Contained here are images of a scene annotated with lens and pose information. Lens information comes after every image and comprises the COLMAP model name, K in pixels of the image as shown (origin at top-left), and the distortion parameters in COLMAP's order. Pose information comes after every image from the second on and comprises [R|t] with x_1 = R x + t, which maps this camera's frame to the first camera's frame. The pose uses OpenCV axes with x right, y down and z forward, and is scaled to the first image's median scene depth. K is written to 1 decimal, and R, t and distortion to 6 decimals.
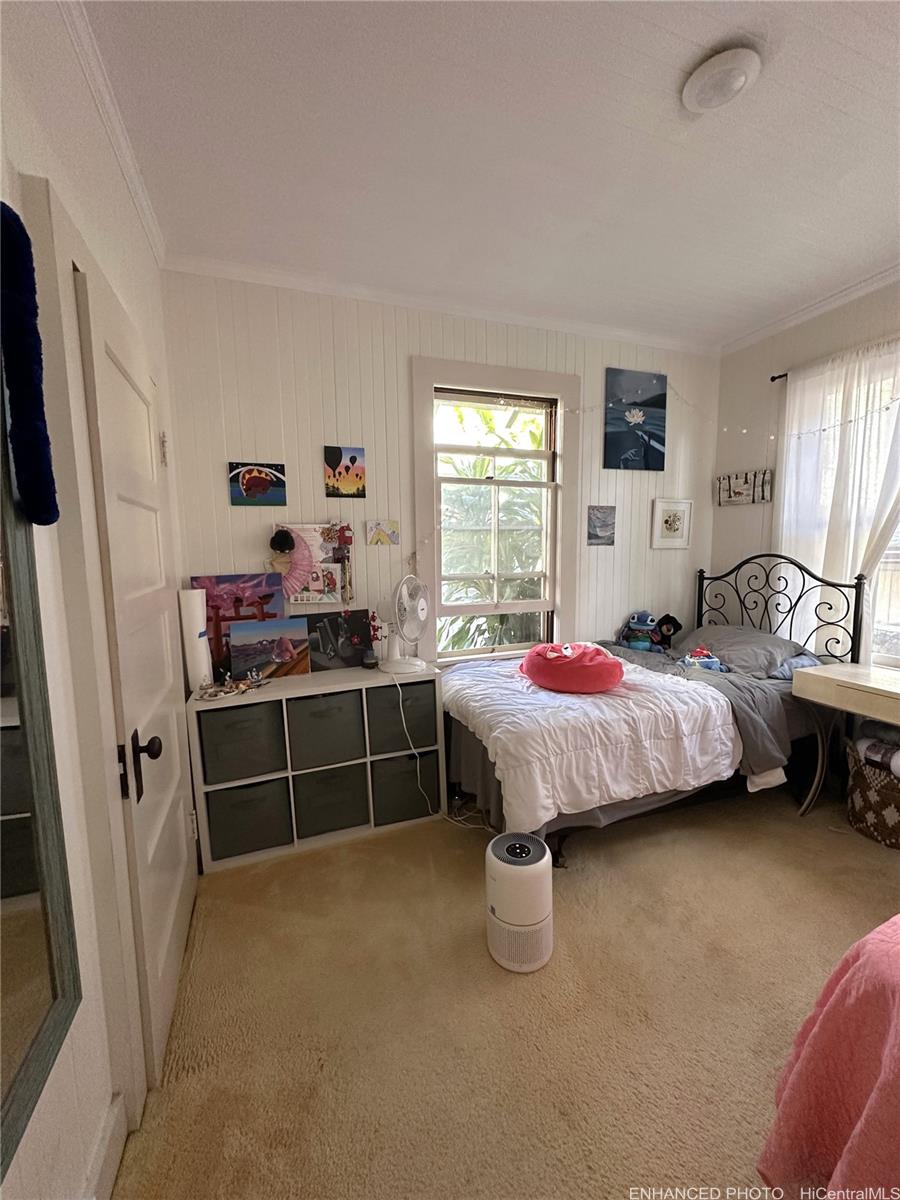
lens RADIAL K [[481.4, 0, 445.9], [0, 481.4, 602.6], [0, 0, 1]] dist [0.000118, -0.000259]
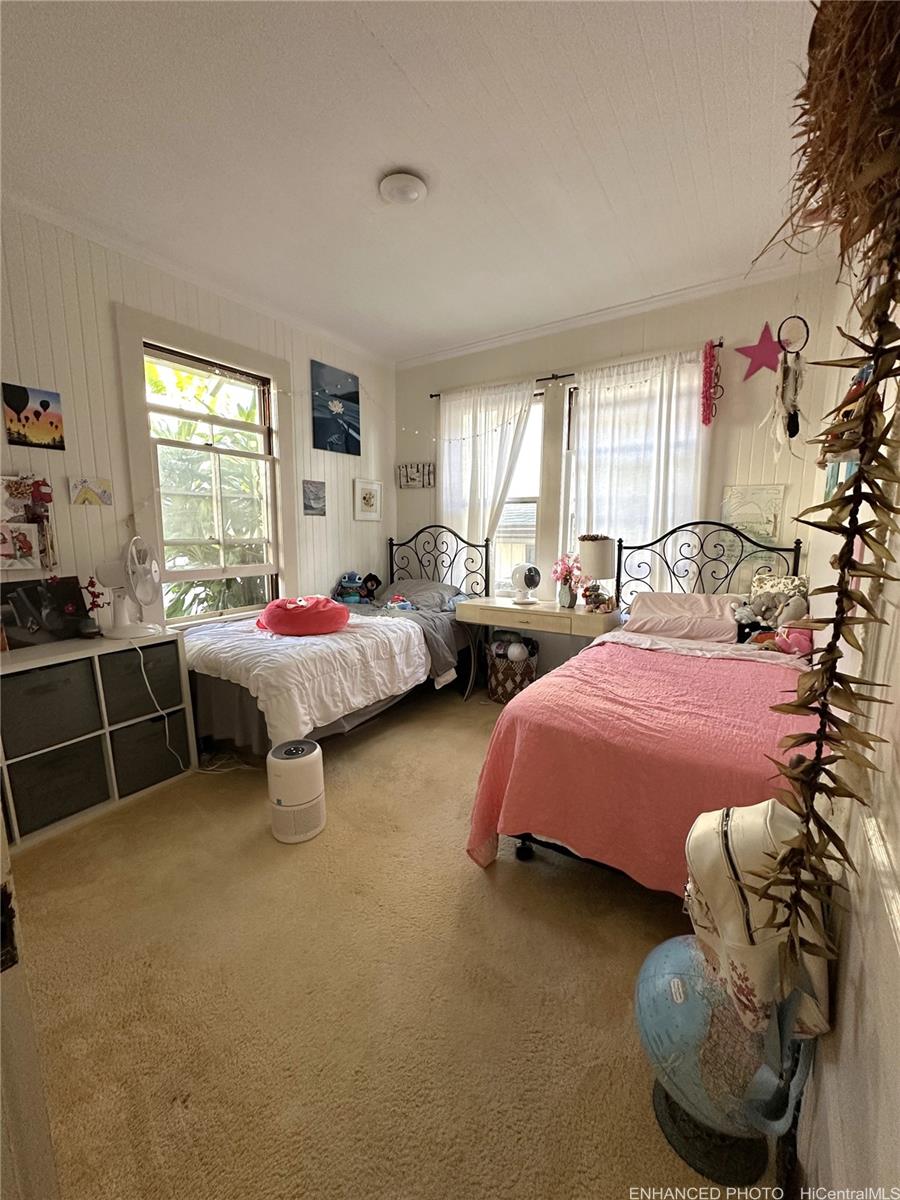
lens RADIAL K [[481.4, 0, 445.9], [0, 481.4, 602.6], [0, 0, 1]] dist [0.000118, -0.000259]
pose [[0.803123, -0.073468, 0.591266, -0.150954], [0.051883, 0.997222, 0.053436, 0.053382], [-0.593549, -0.012239, 0.804705, -0.142856]]
